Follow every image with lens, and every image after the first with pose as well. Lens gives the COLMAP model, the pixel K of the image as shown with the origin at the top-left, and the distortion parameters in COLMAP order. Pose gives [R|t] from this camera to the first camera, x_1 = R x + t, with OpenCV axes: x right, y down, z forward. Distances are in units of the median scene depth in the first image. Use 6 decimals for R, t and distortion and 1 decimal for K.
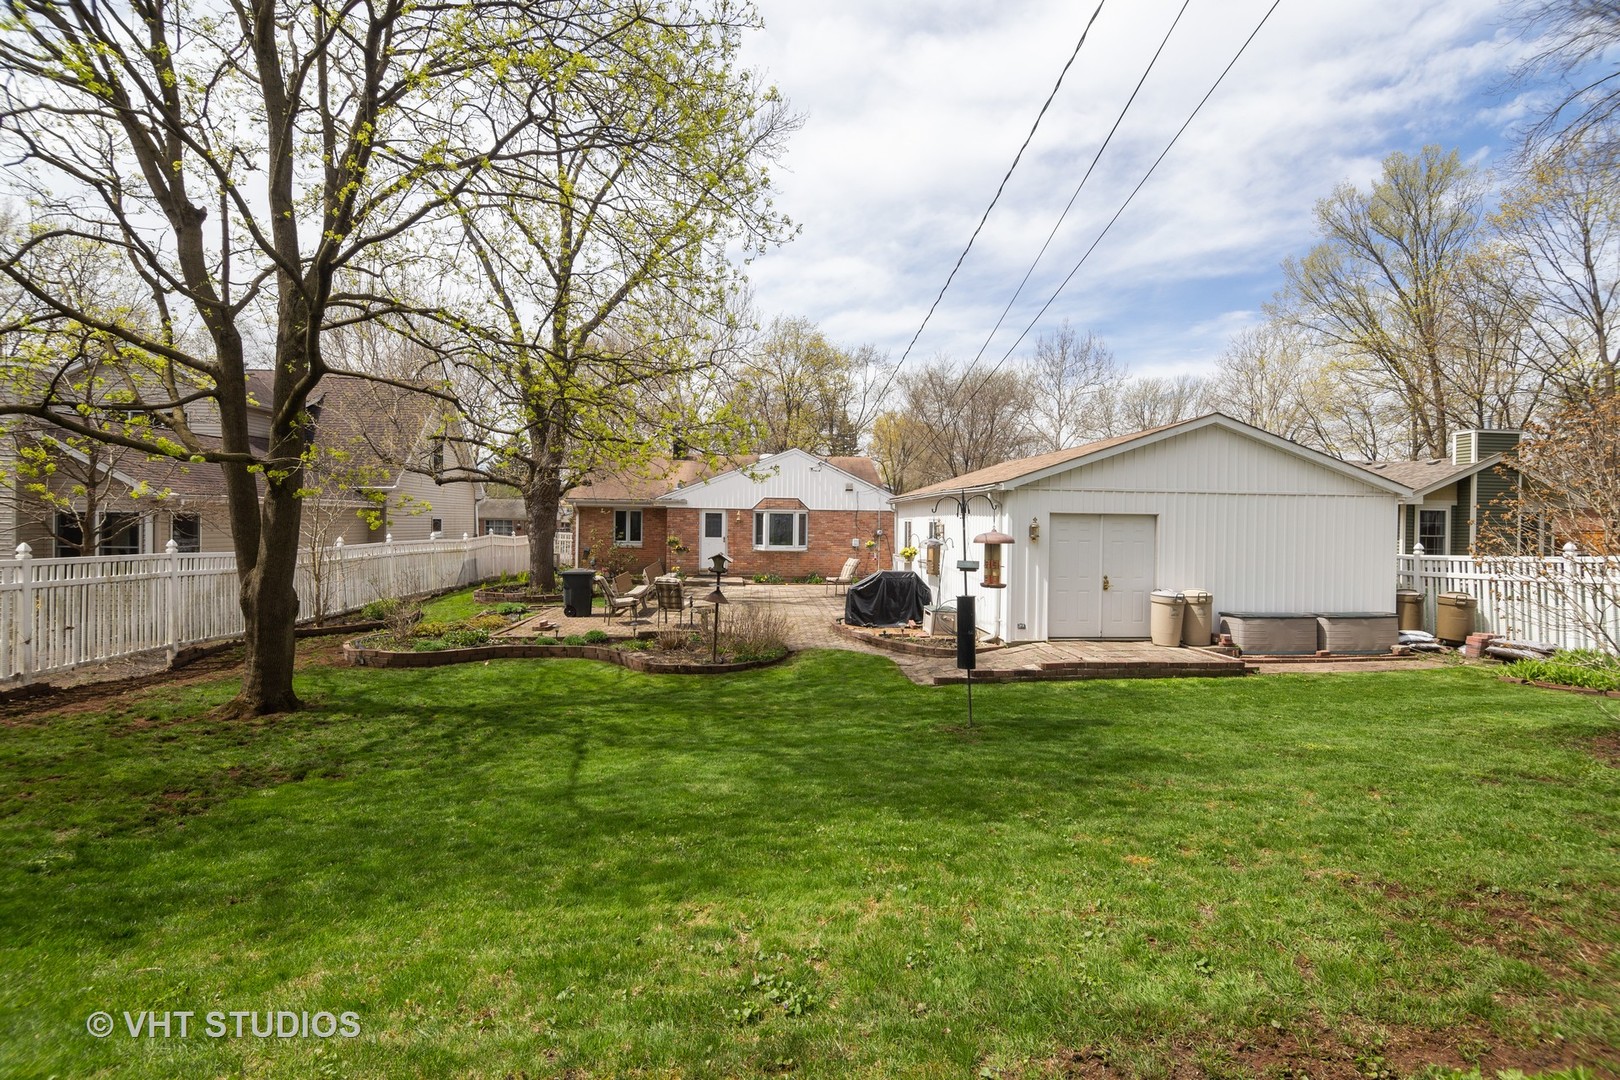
lens RADIAL K [[753.6, 0, 810.0], [0, 753.6, 540.0], [0, 0, 1]] dist [0.000082, -0.000118]
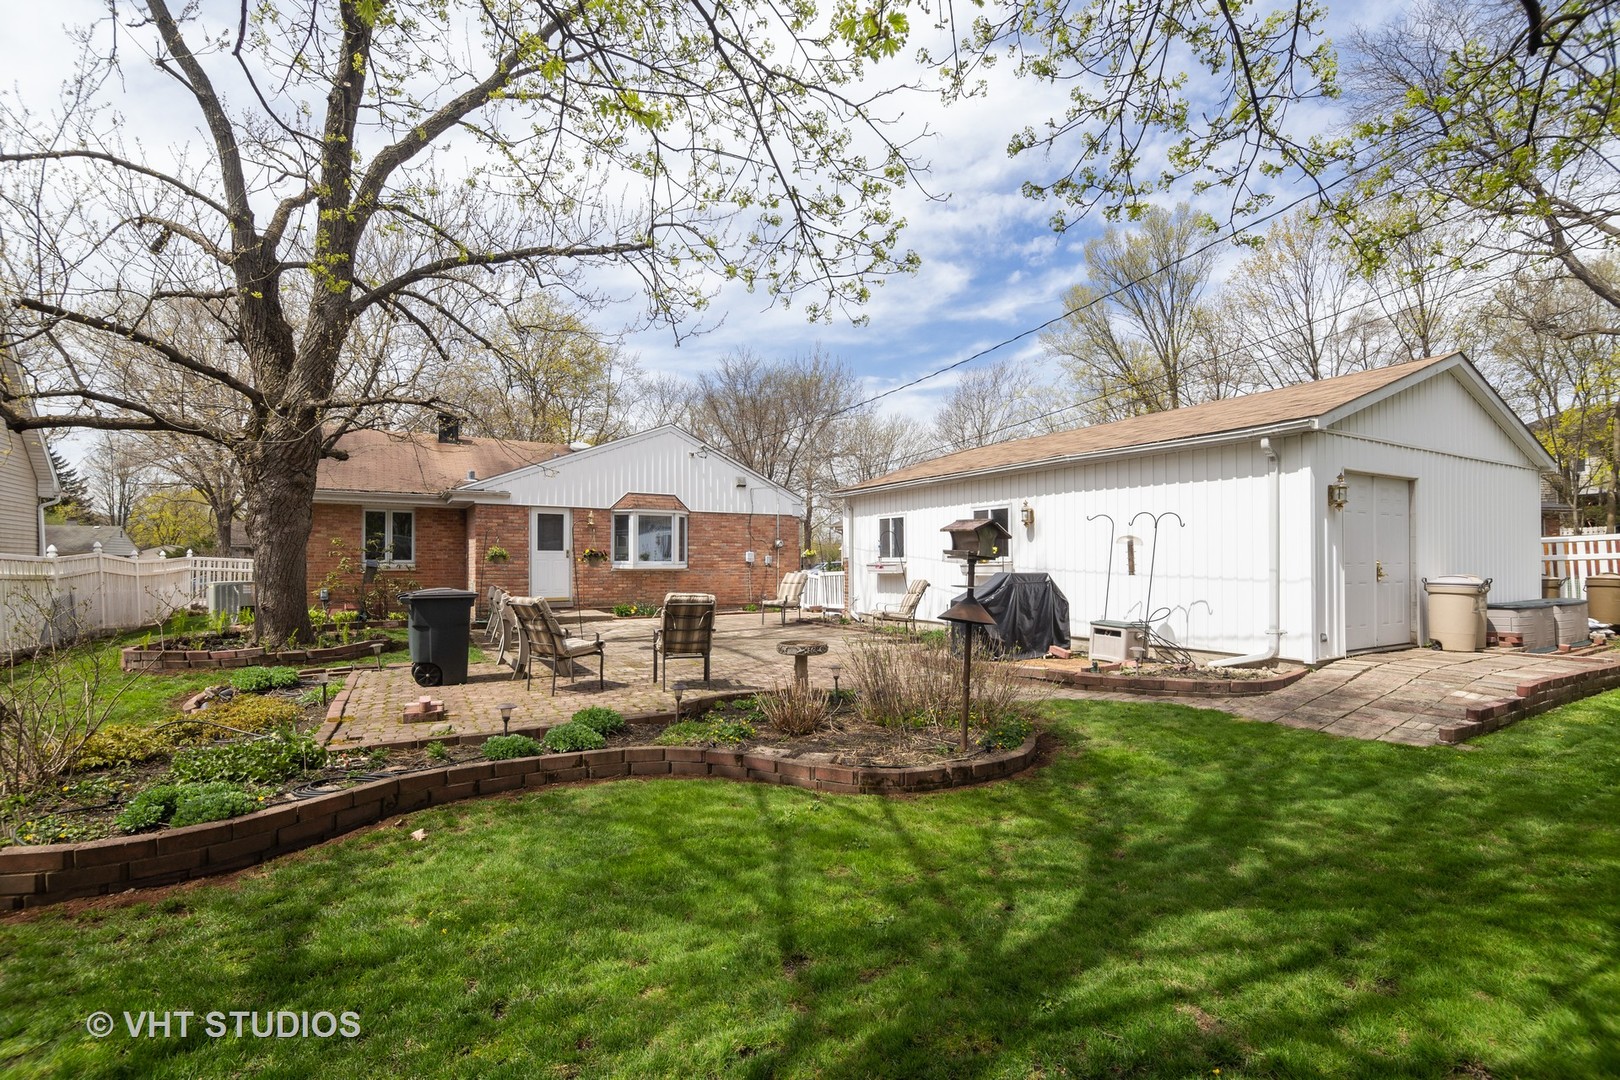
lens RADIAL K [[743.3, 0, 810.7], [0, 743.3, 569.7], [0, 0, 1]] dist [-0.022010, -0.000369]
pose [[0.895122, -0.015308, 0.445558, -0.216154], [0.023675, 0.999632, -0.013220, 0.027427], [-0.445192, 0.022382, 0.895155, 0.324015]]
